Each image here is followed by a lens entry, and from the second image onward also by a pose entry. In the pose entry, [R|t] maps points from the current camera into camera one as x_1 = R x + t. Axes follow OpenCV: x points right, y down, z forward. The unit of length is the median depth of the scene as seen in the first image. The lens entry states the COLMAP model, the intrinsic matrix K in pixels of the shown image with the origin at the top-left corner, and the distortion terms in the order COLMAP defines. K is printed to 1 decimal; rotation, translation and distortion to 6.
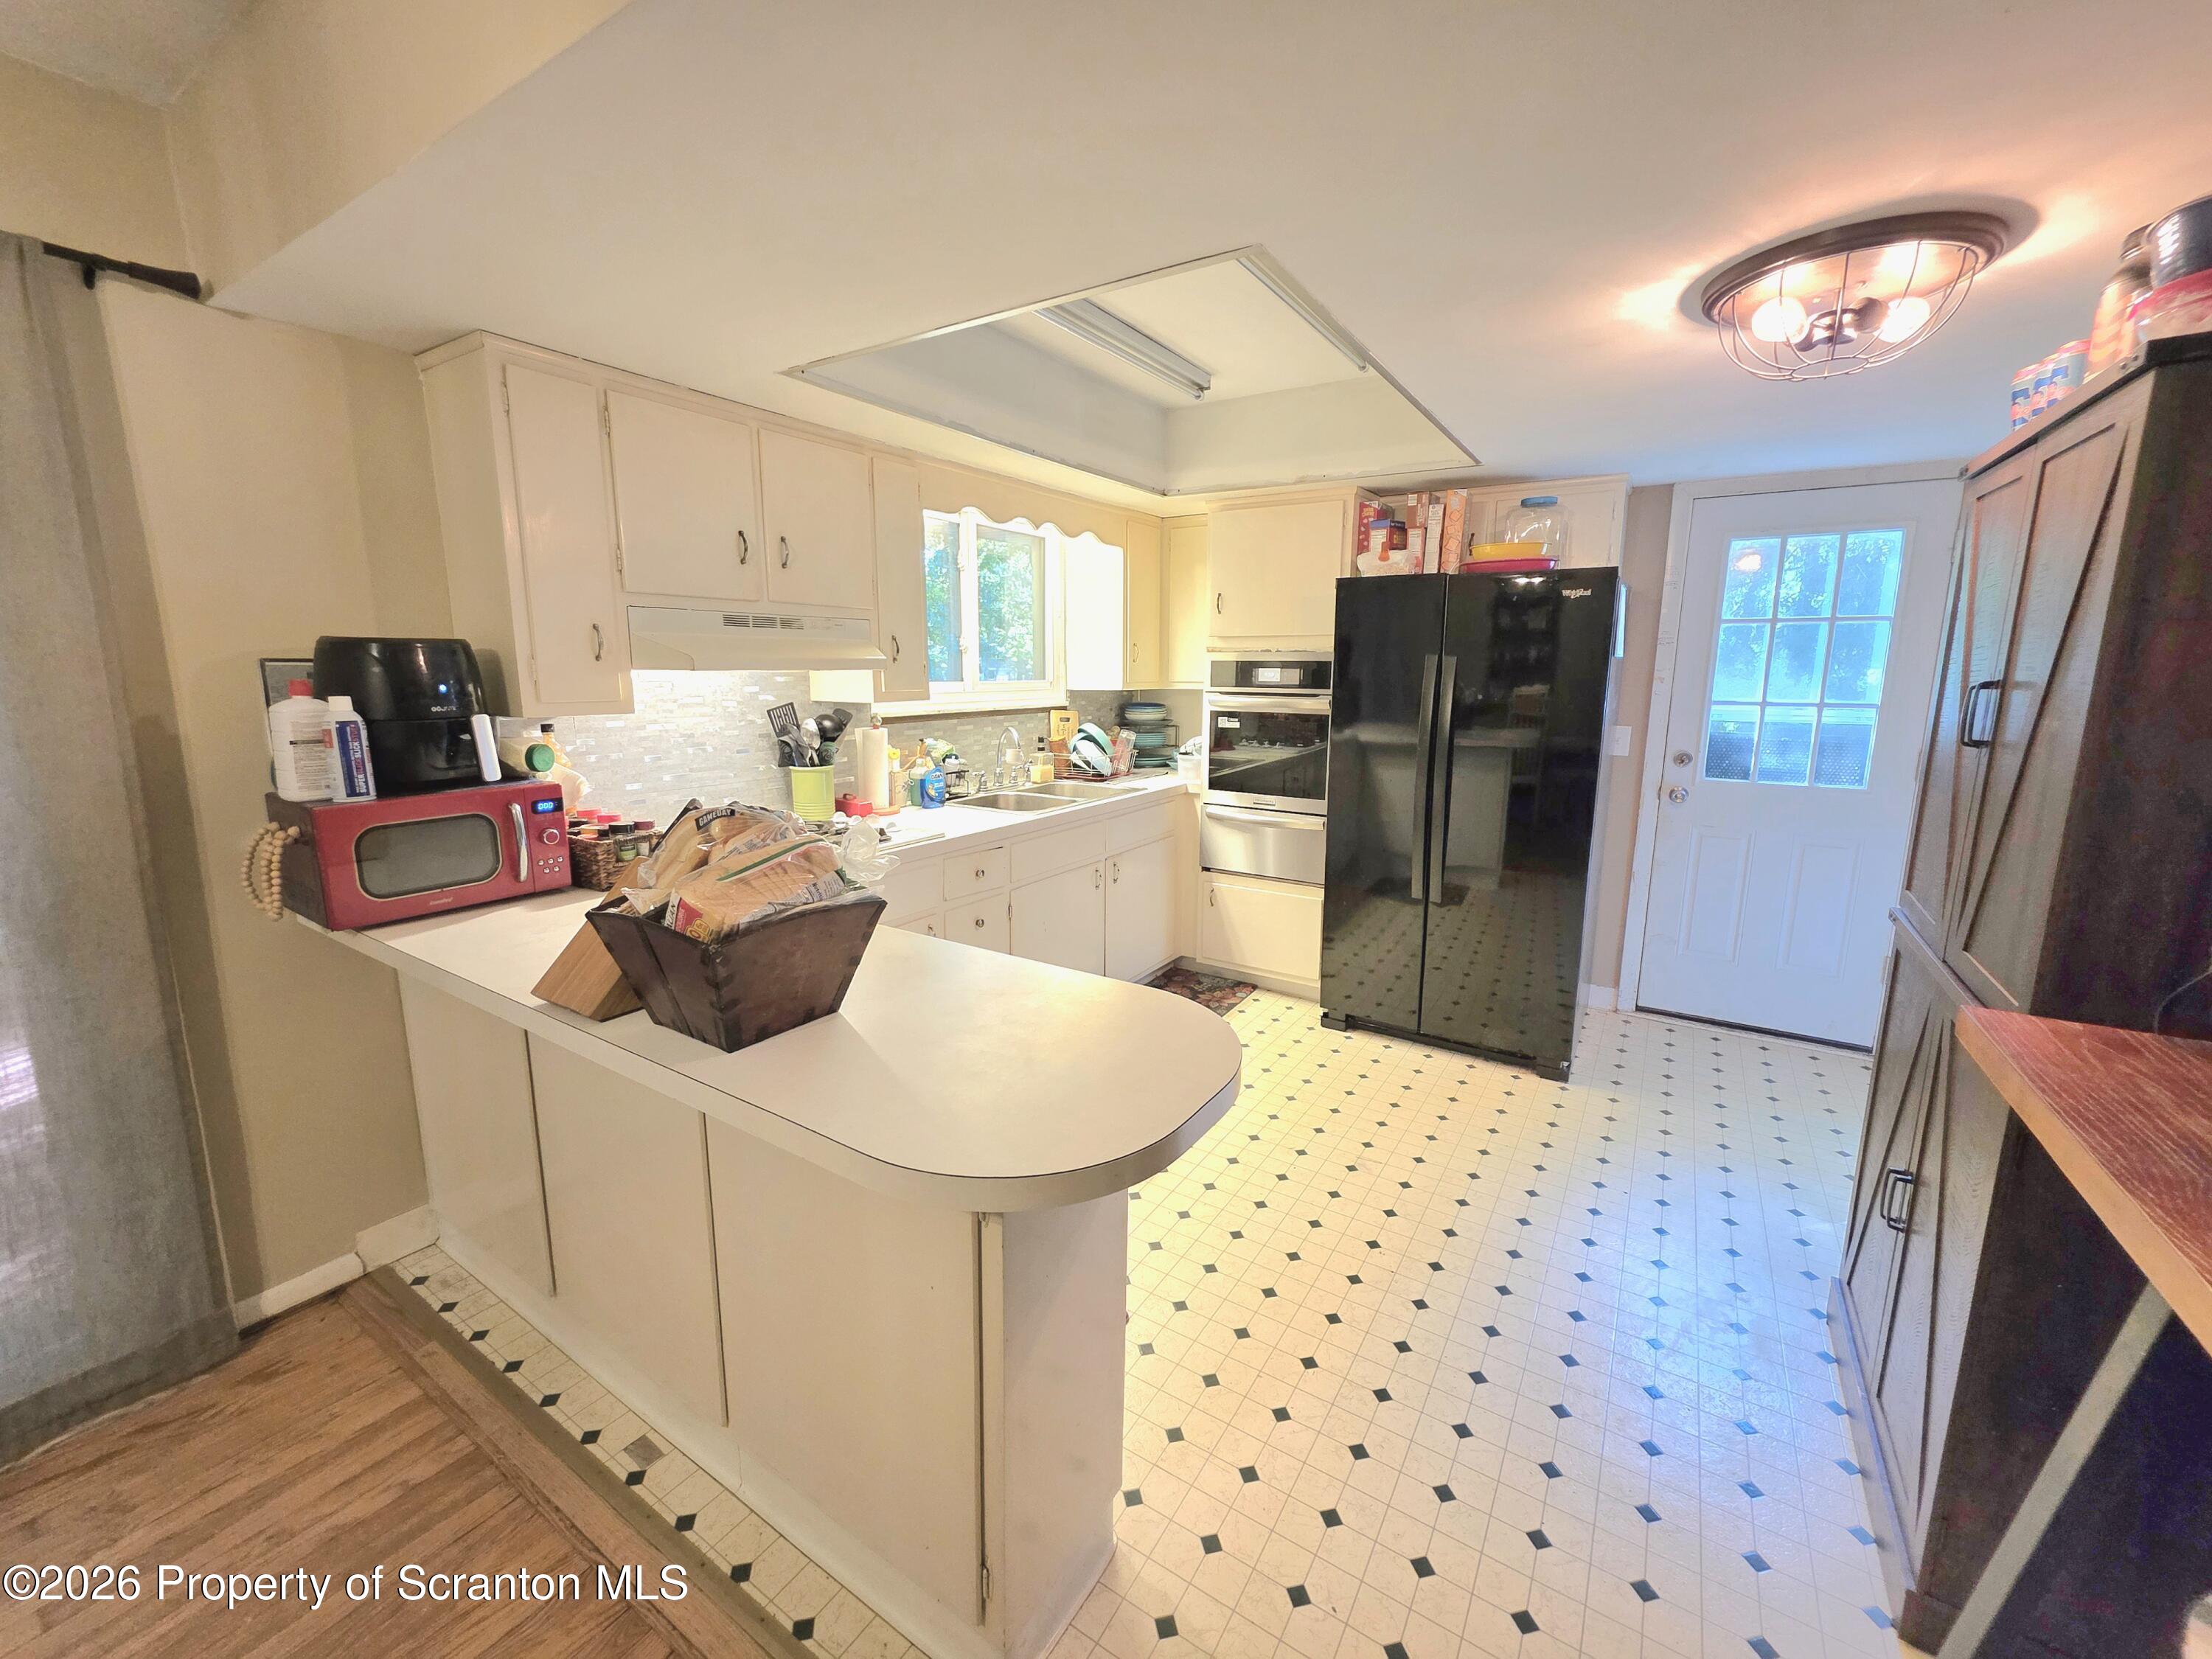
lens RADIAL K [[887.4, 0, 1110.9], [0, 887.4, 819.2], [0, 0, 1]] dist [-0.000043, 0.000404]
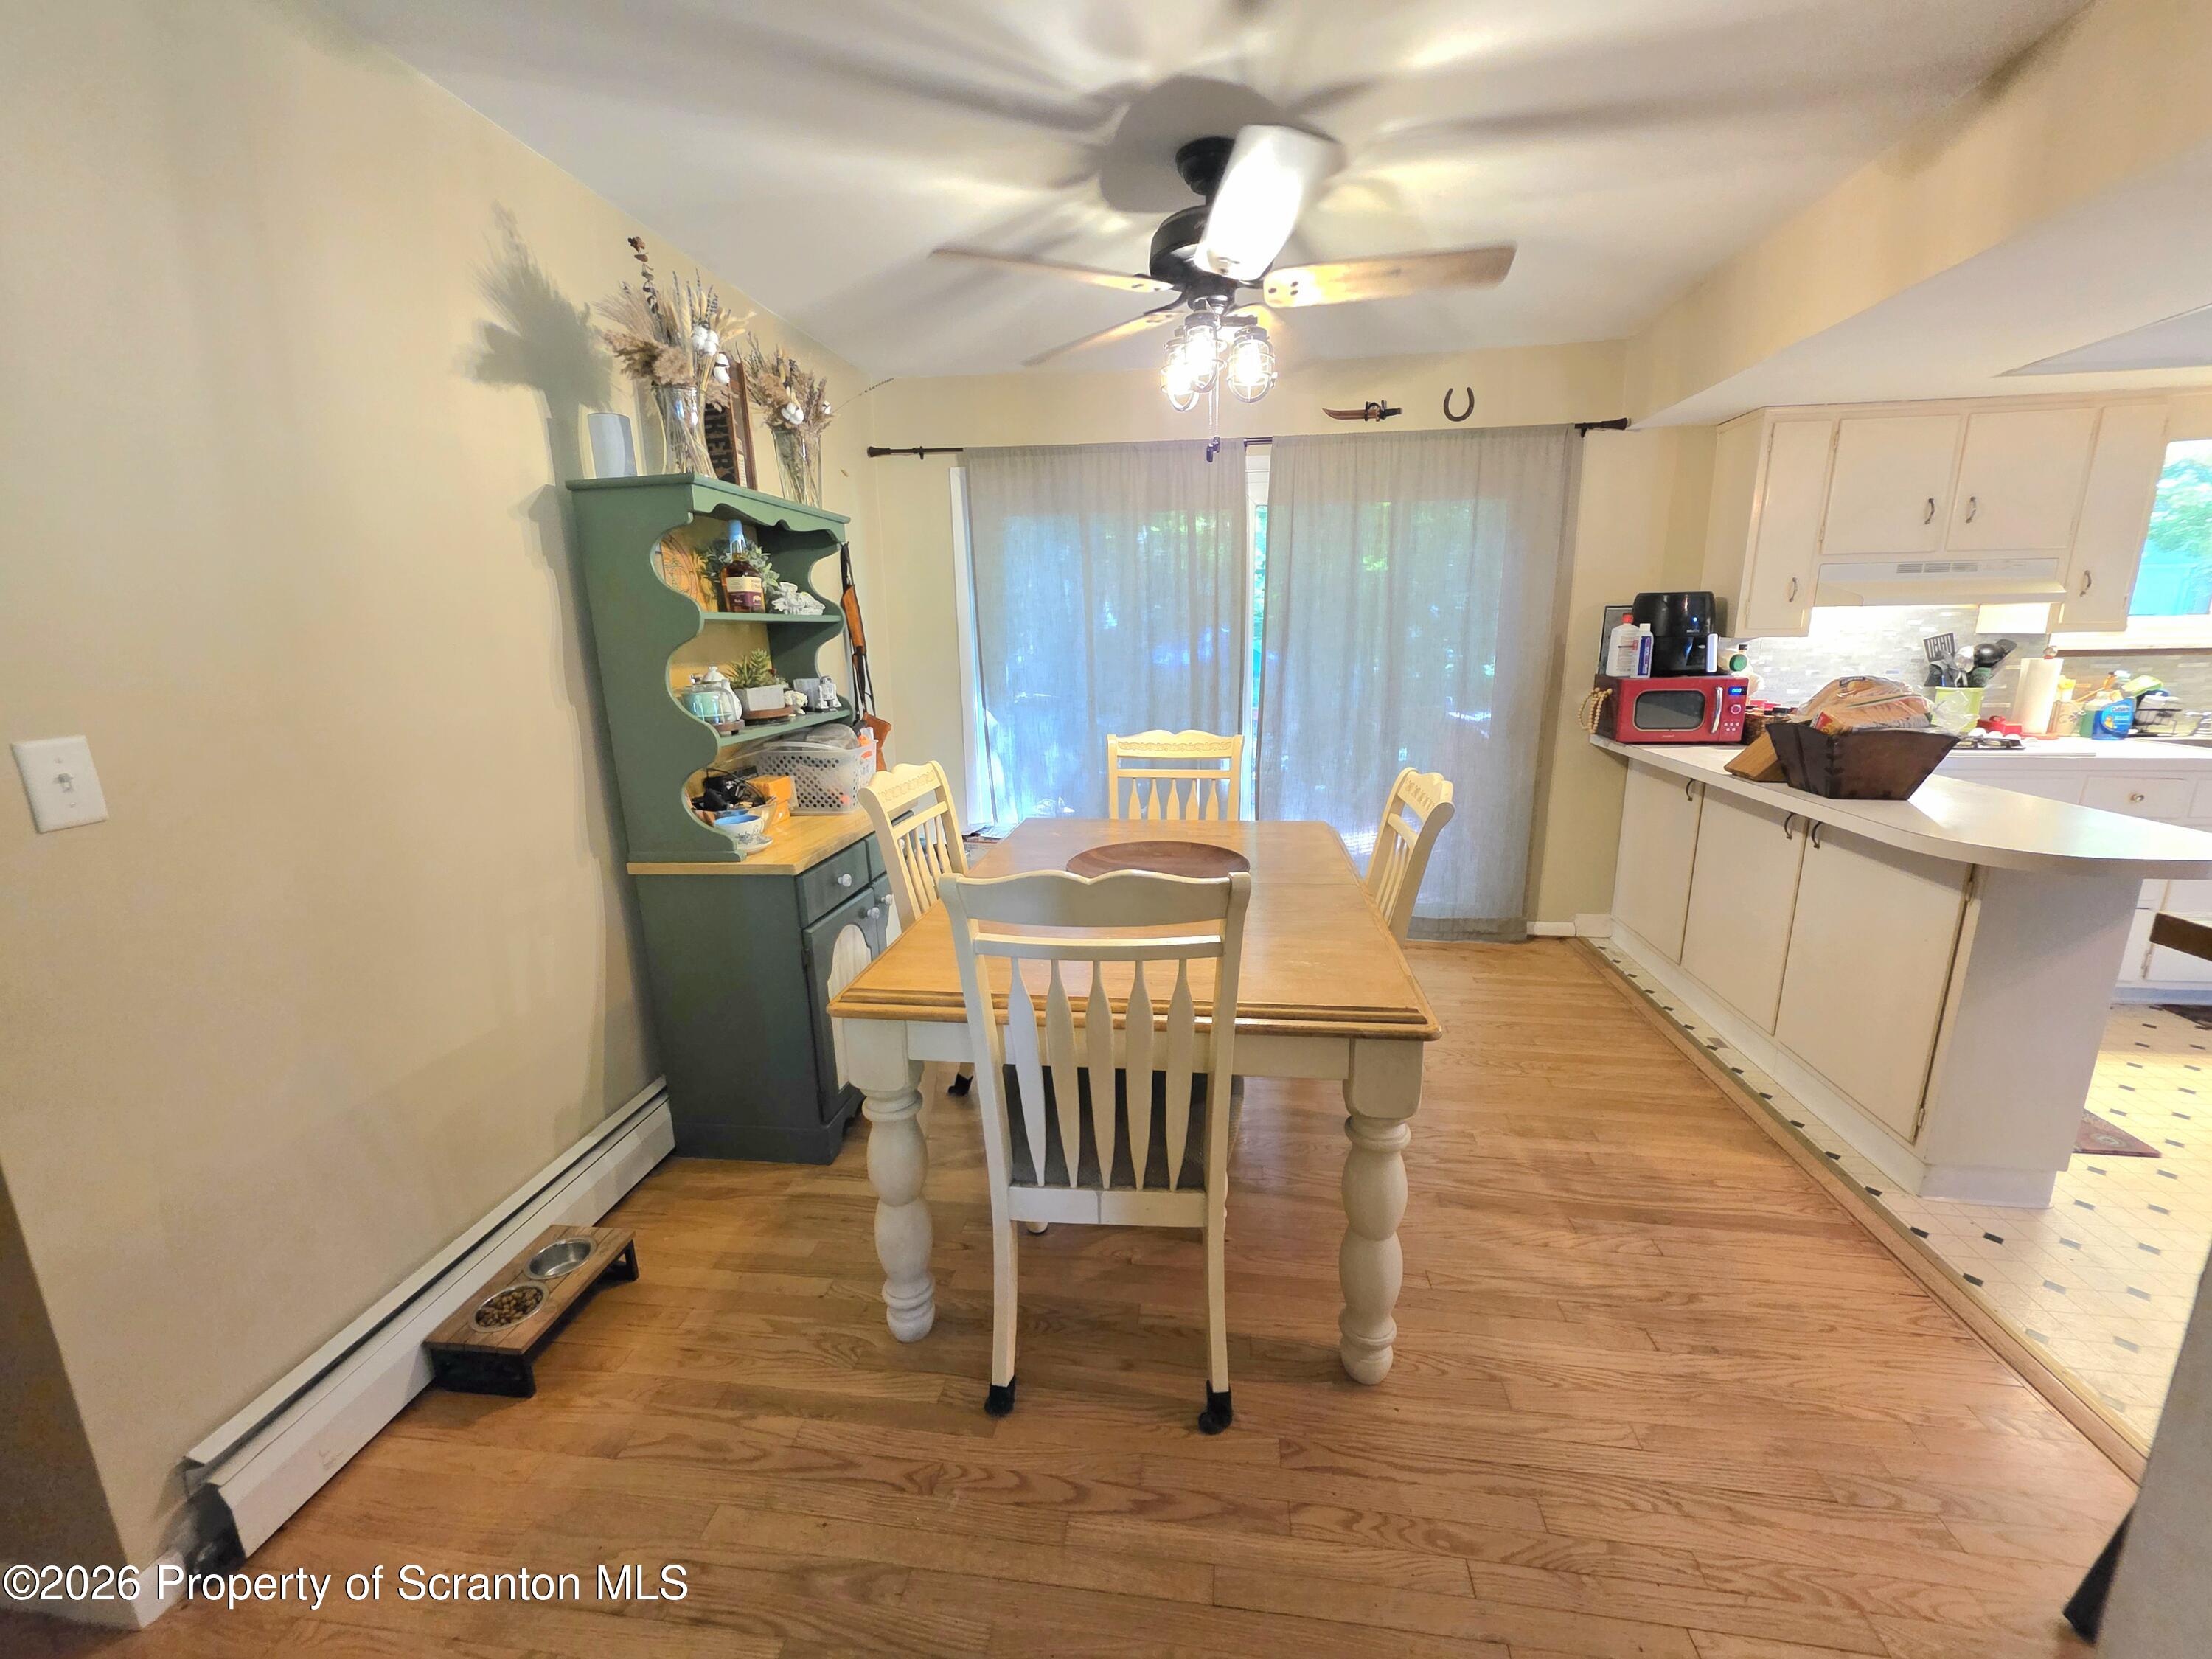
lens RADIAL K [[887.4, 0, 1110.4], [0, 887.4, 827.2], [0, 0, 1]] dist [-0.000043, 0.000404]
pose [[0.425659, 0.185164, -0.885736, 0.268326], [-0.136870, 0.980752, 0.139252, 0.114382], [0.894472, 0.061957, 0.442810, -0.537452]]
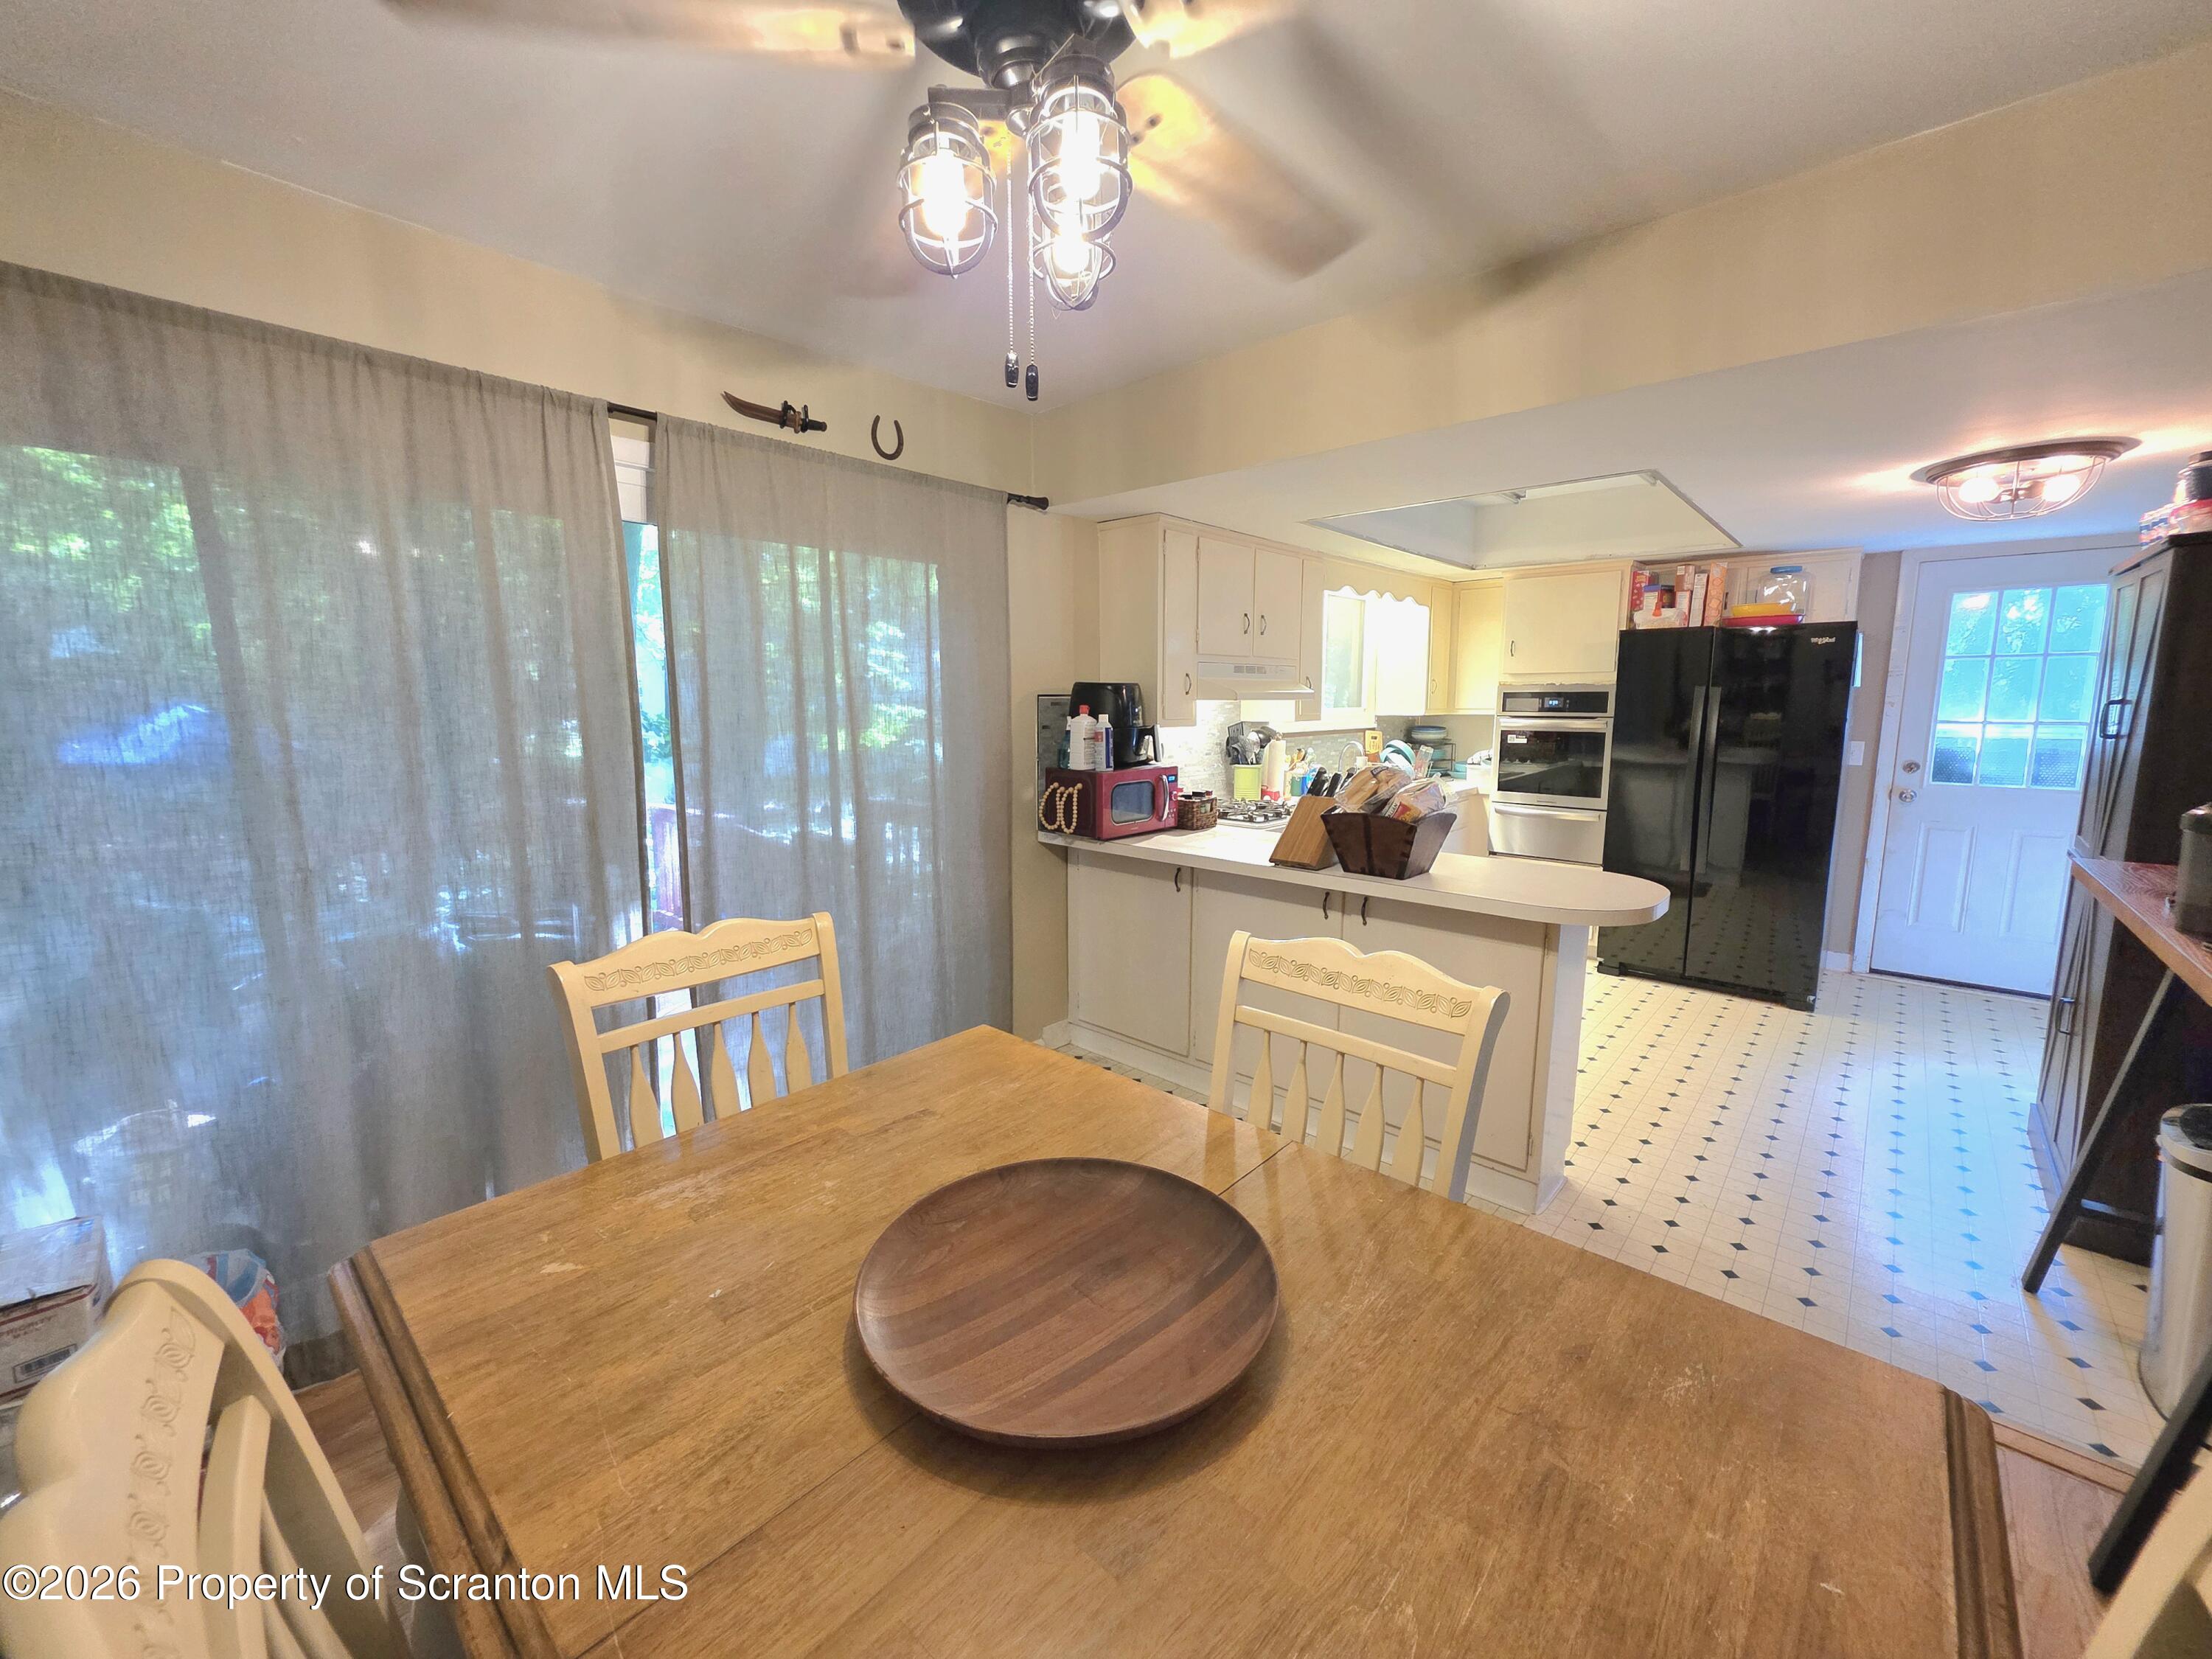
lens RADIAL K [[887.4, 0, 1113.0], [0, 887.4, 822.9], [0, 0, 1]] dist [-0.000043, 0.000404]
pose [[0.987657, 0.015544, -0.155861, -0.331068], [-0.020499, 0.999333, -0.030230, 0.087181], [0.155287, 0.033052, 0.987316, -0.498196]]
